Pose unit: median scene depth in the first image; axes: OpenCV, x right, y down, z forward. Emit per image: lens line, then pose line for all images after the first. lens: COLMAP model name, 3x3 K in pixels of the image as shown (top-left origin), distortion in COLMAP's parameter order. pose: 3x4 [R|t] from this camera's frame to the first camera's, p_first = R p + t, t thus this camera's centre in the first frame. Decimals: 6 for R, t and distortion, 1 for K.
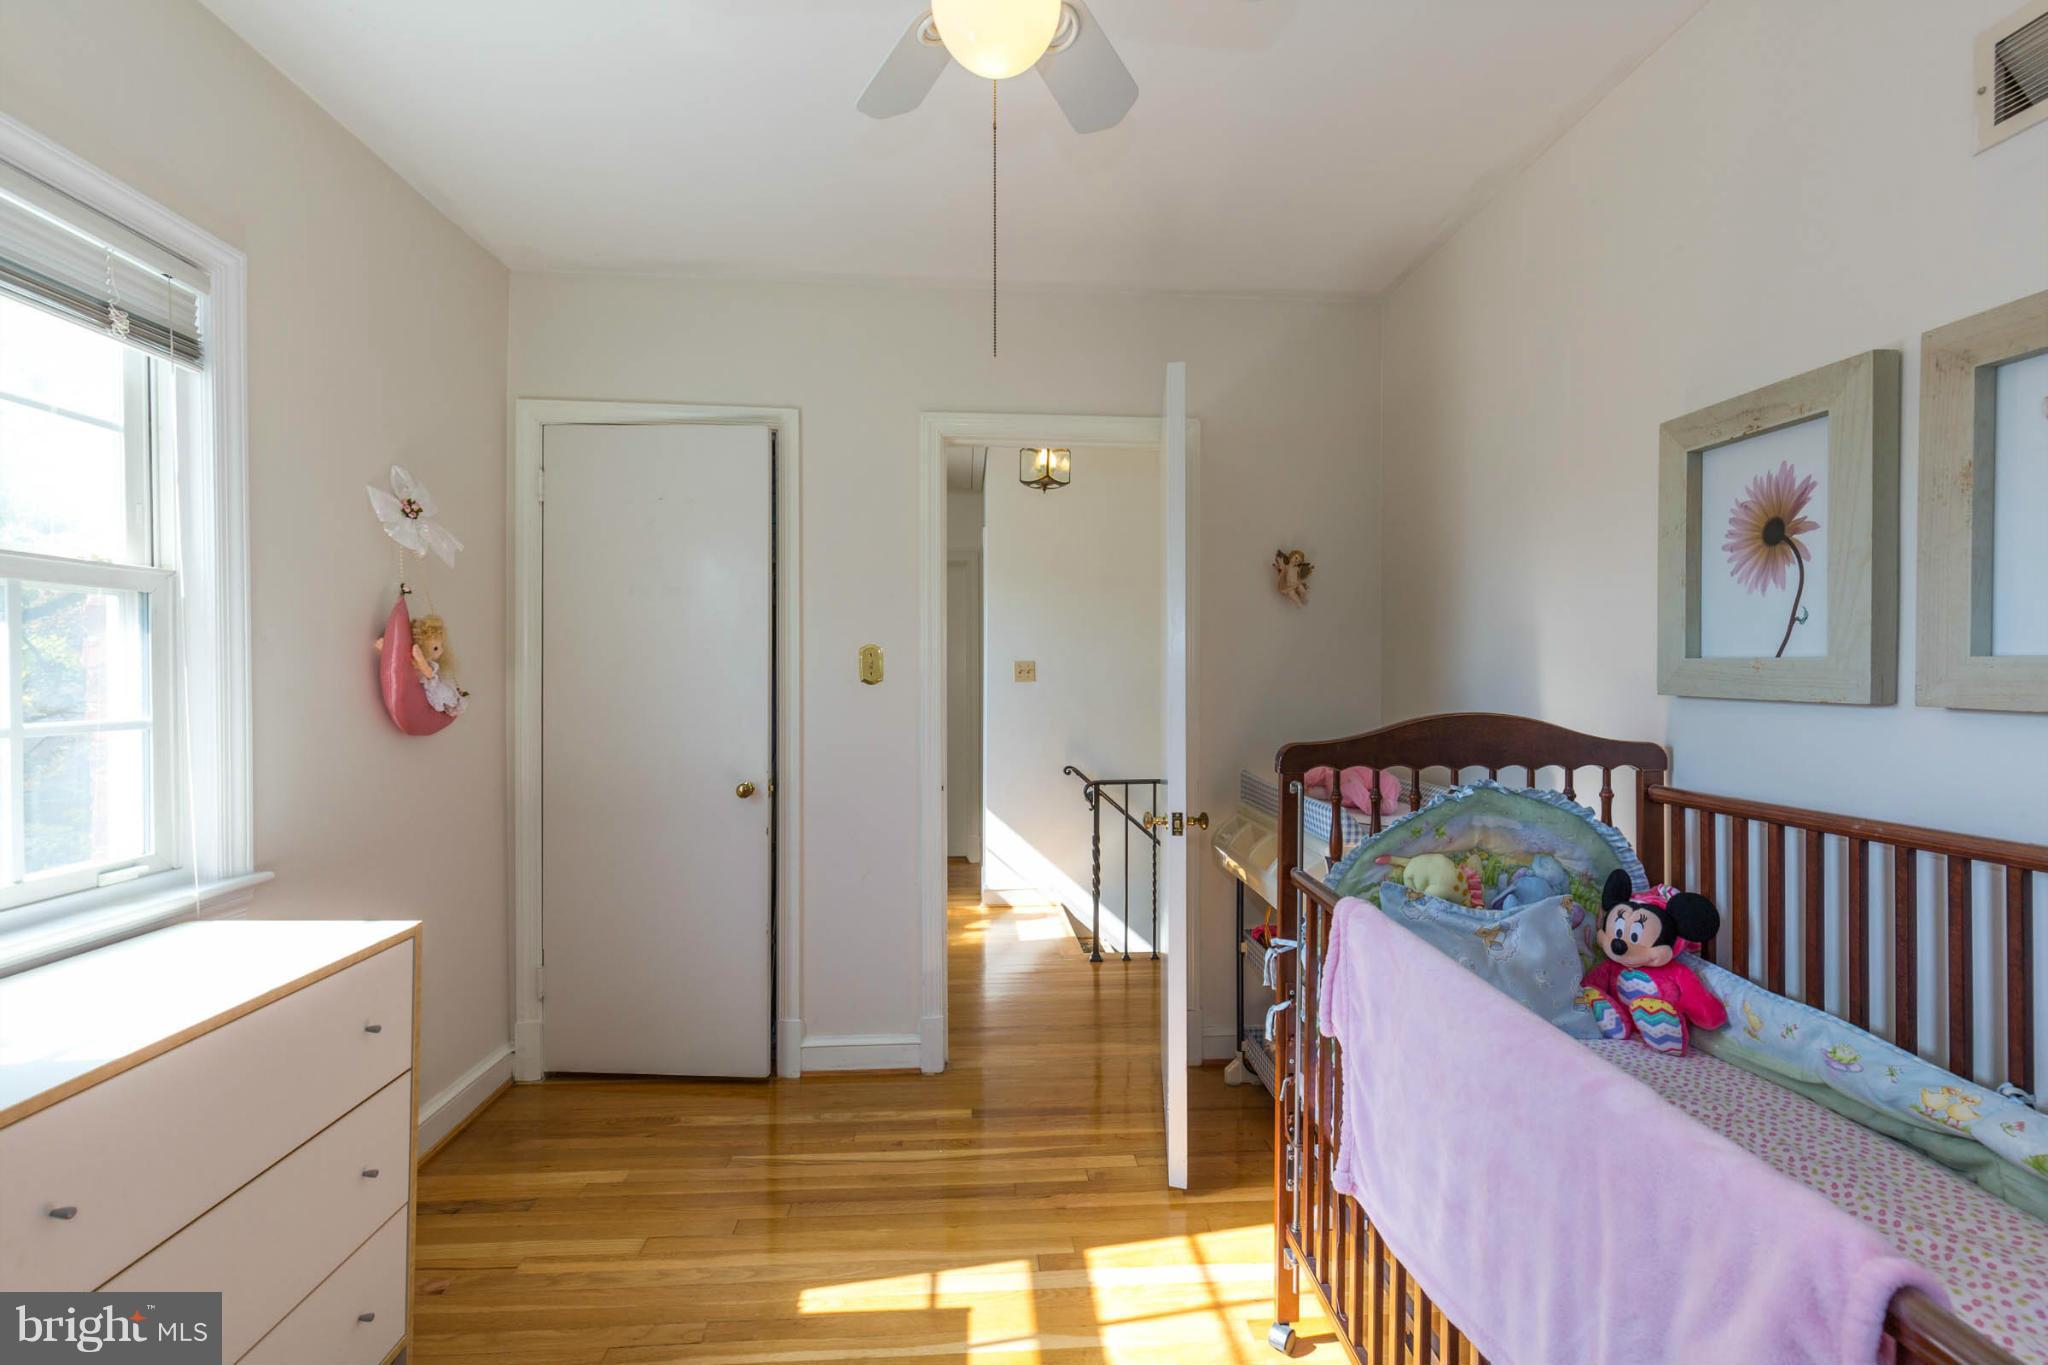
lens RADIAL K [[910.8, 0, 1020.4], [0, 910.8, 670.7], [0, 0, 1]] dist [0.004753, -0.002185]
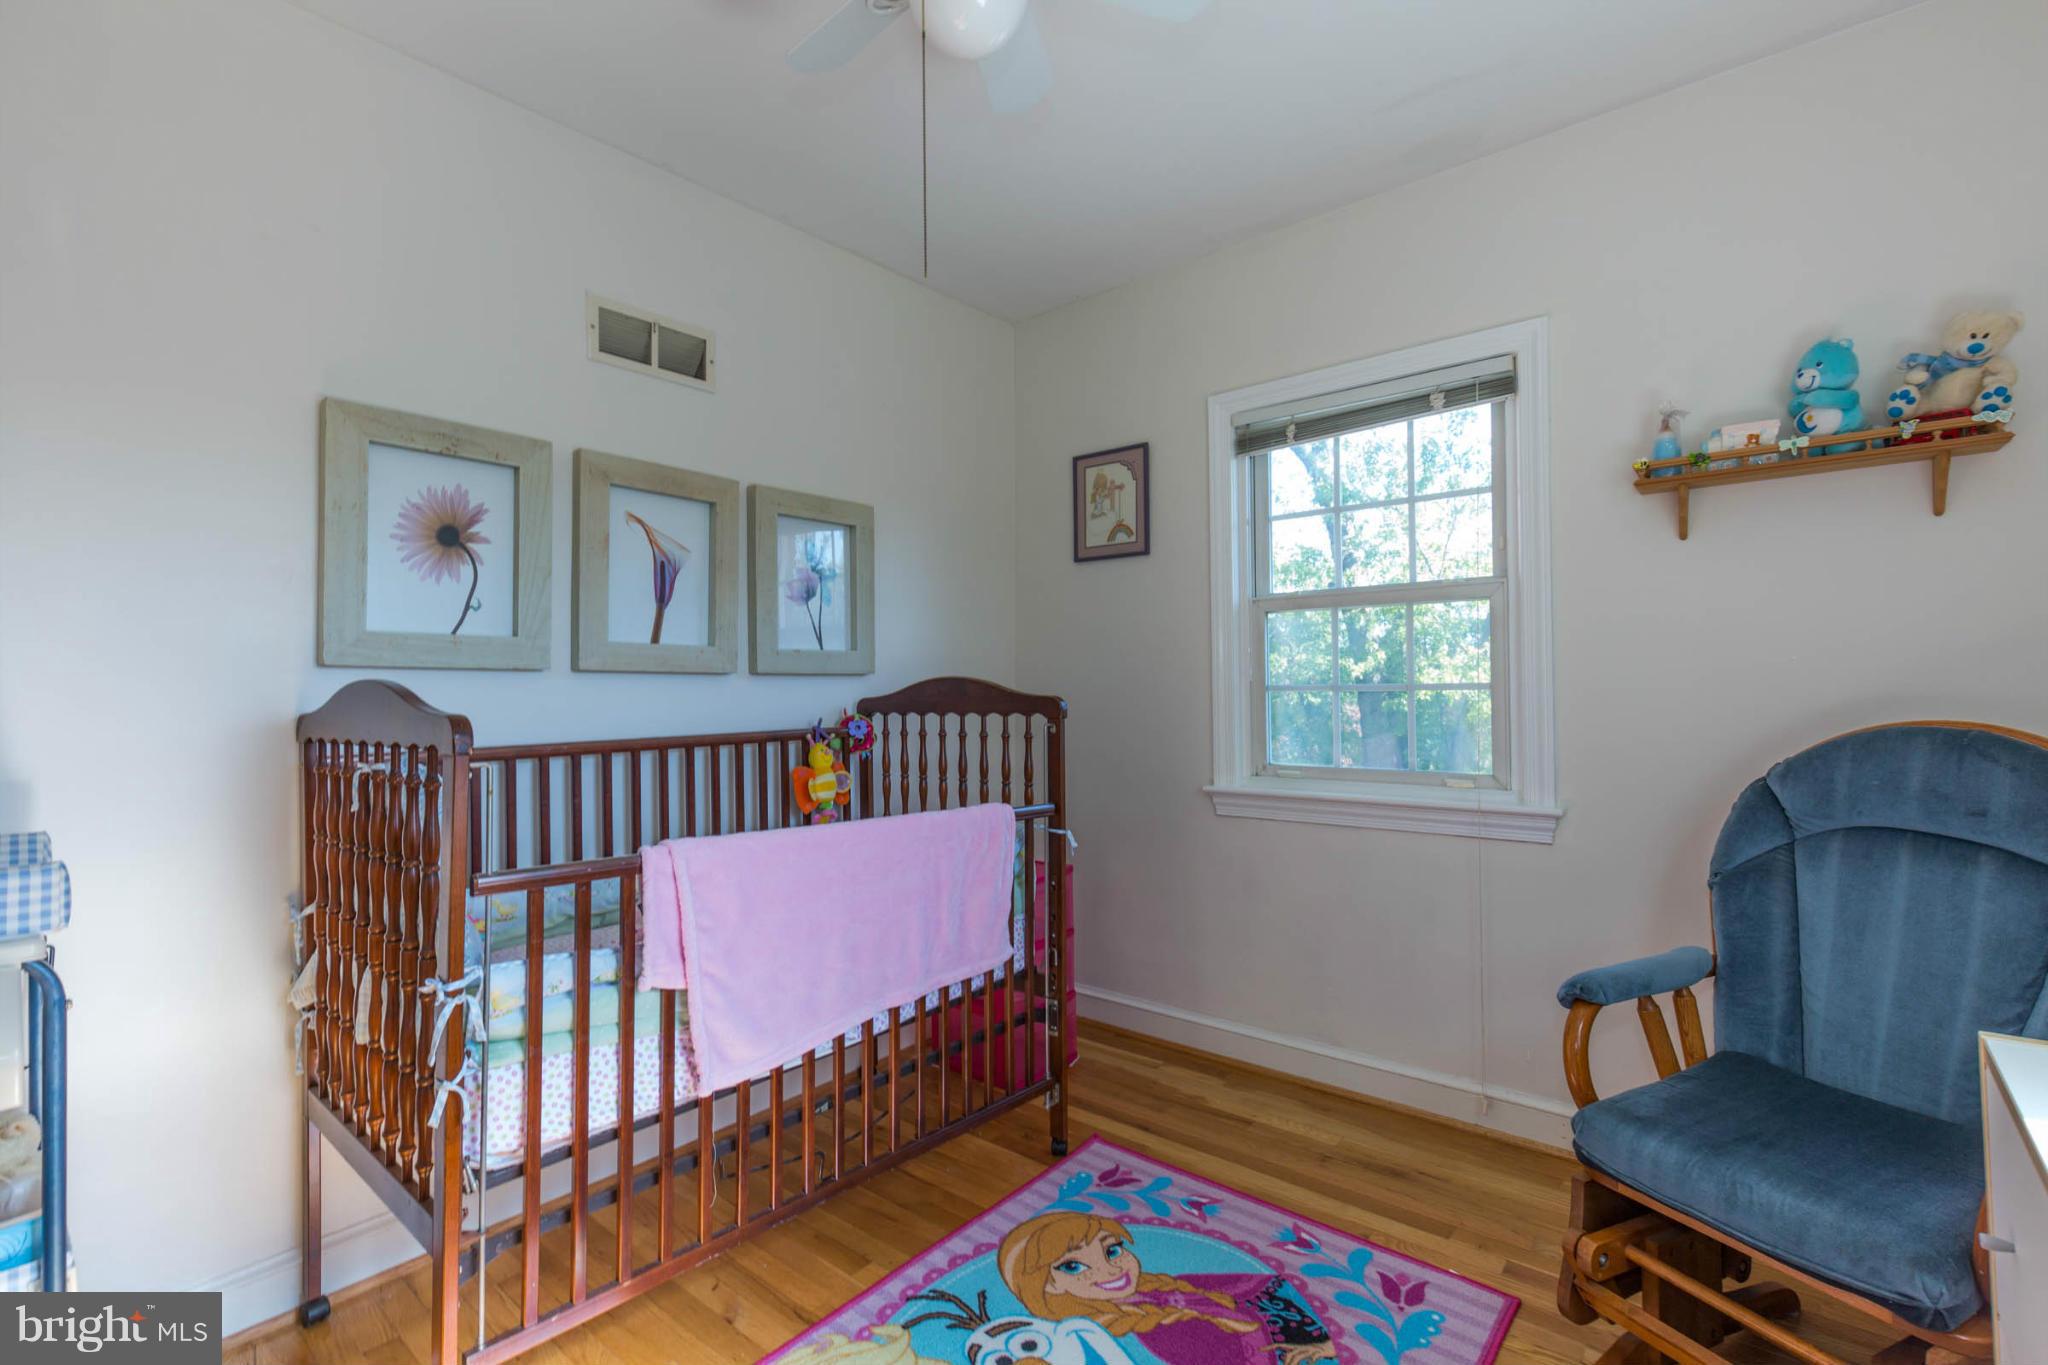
lens RADIAL K [[910.8, 0, 1016.1], [0, 910.8, 683.2], [0, 0, 1]] dist [0.004753, -0.002185]
pose [[-0.723141, 0.013484, 0.690568, -0.627151], [0.008974, 0.999908, -0.010127, 0.073667], [-0.690642, -0.001126, -0.723196, 1.378712]]
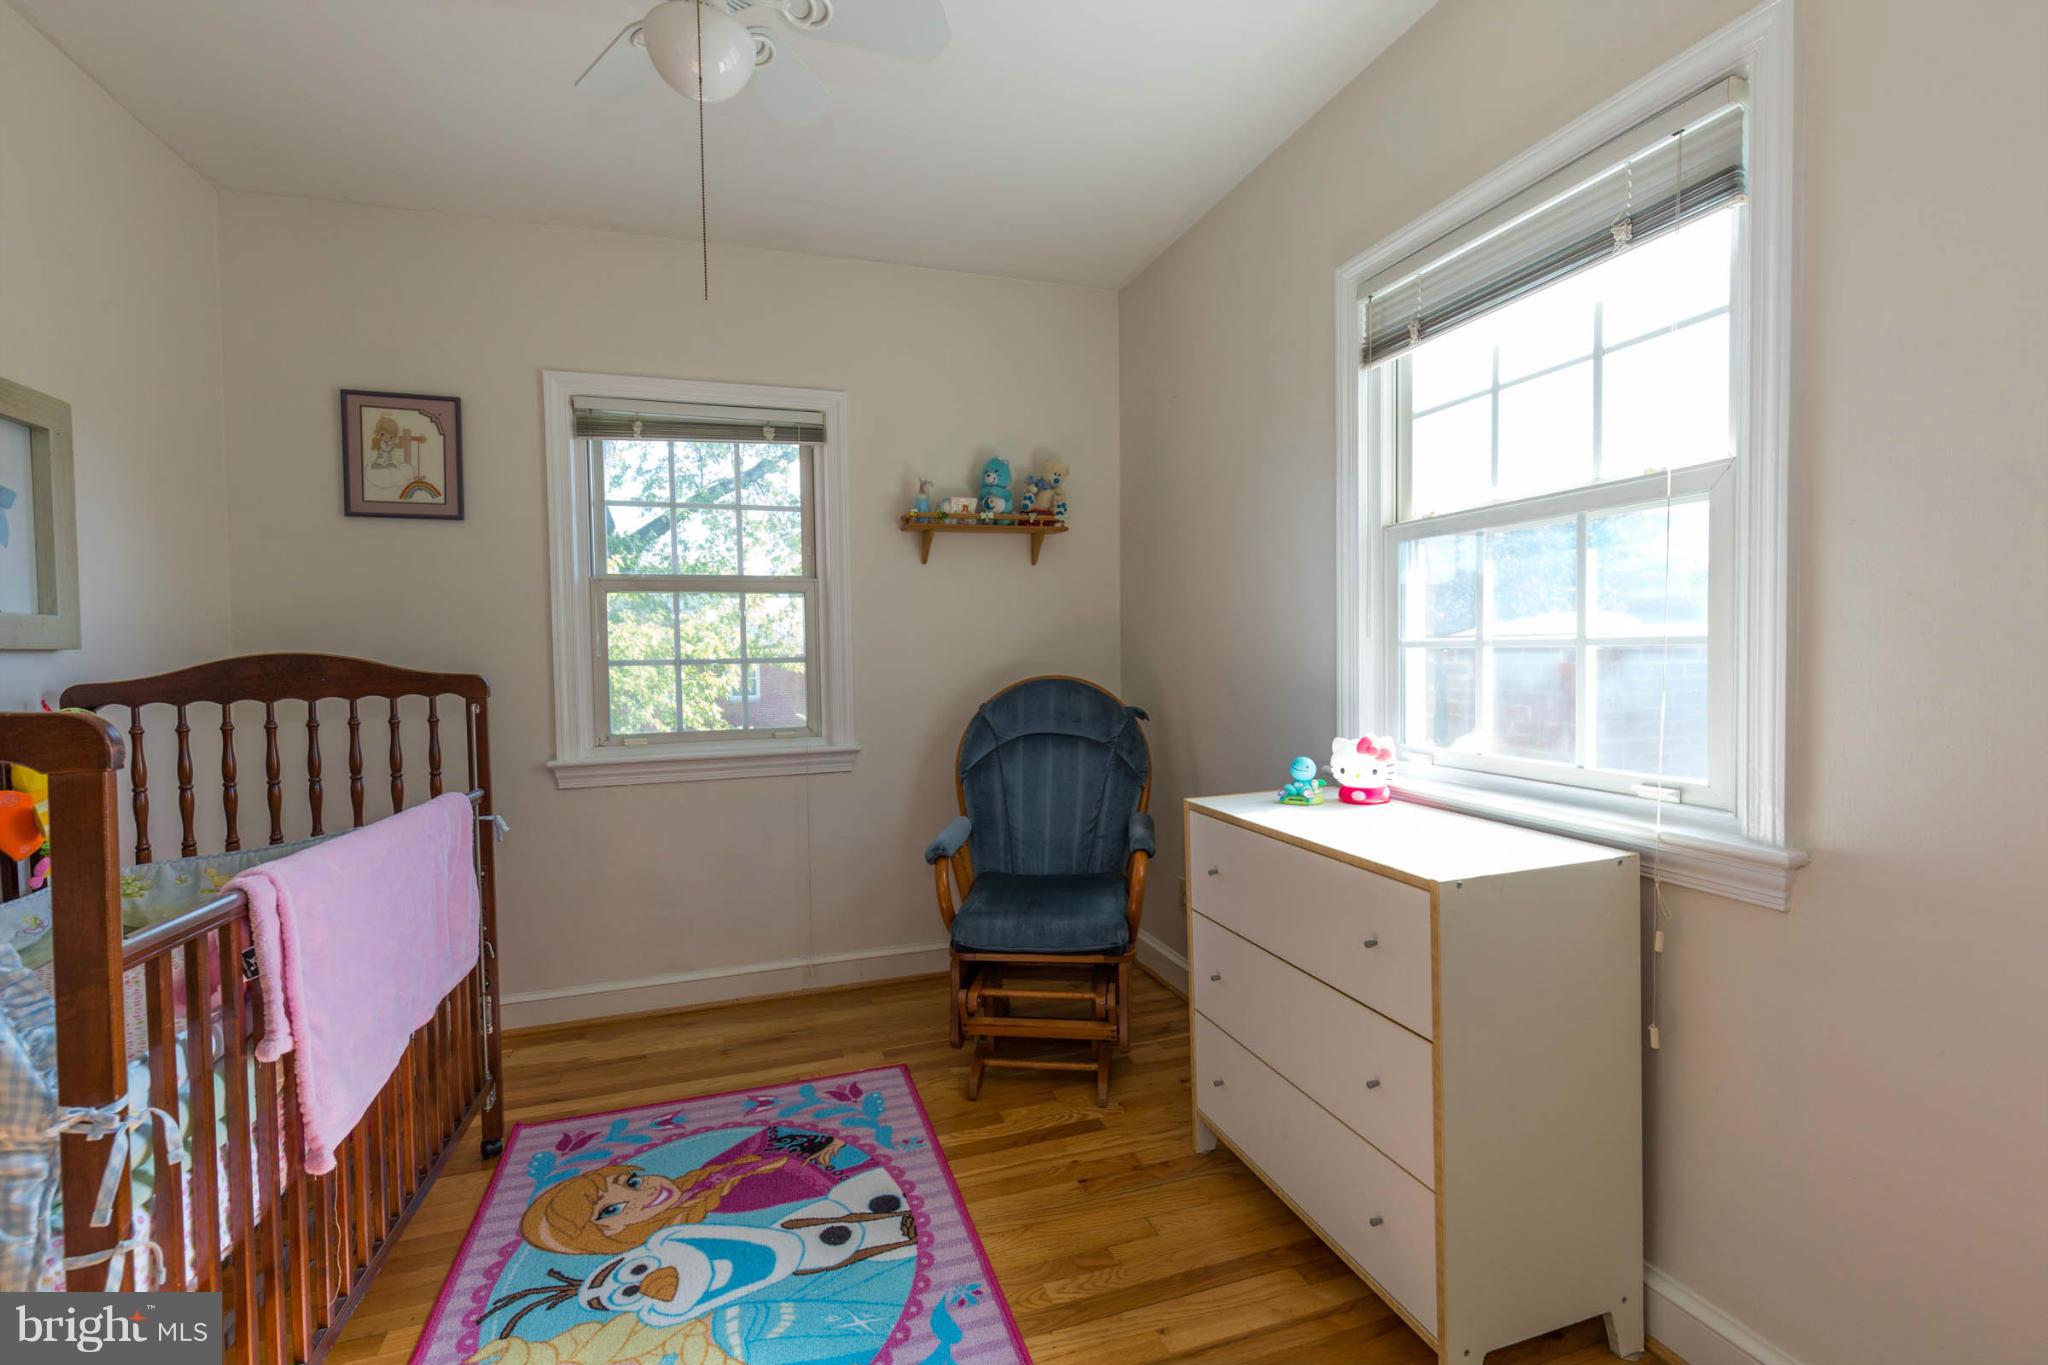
lens RADIAL K [[910.8, 0, 1030.1], [0, 910.8, 683.3], [0, 0, 1]] dist [0.004753, -0.002185]
pose [[-0.966938, 0.027577, -0.253516, -0.094024], [0.019372, 0.999206, 0.034805, 0.062110], [0.254275, 0.028743, -0.966705, 1.825480]]
